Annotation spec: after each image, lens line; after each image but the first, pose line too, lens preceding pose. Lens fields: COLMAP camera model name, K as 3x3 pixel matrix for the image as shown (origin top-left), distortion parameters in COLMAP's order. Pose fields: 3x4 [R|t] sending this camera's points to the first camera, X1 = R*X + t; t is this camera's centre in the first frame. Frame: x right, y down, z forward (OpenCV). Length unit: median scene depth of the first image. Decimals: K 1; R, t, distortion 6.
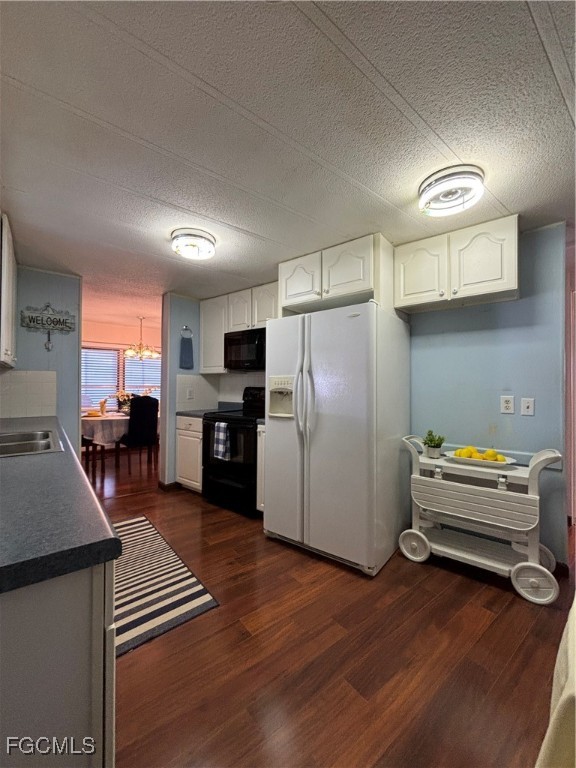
lens RADIAL K [[310.1, 0, 288.3], [0, 310.1, 383.9], [0, 0, 1]] dist [0.002455, 0.000517]
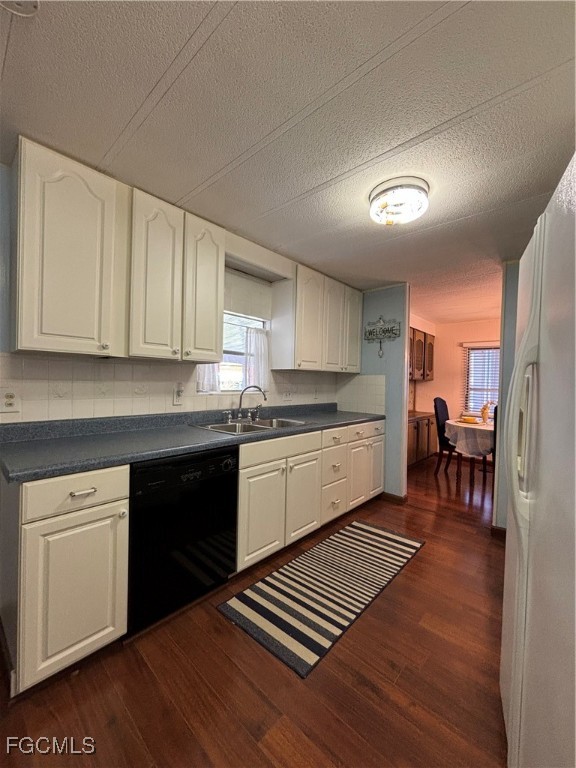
lens RADIAL K [[310.1, 0, 289.2], [0, 310.1, 385.5], [0, 0, 1]] dist [0.002455, 0.000517]
pose [[0.157720, 0.015919, -0.987355, 0.315837], [-0.016611, 0.999771, 0.013466, -0.013535], [0.987344, 0.014277, 0.157949, 0.505359]]
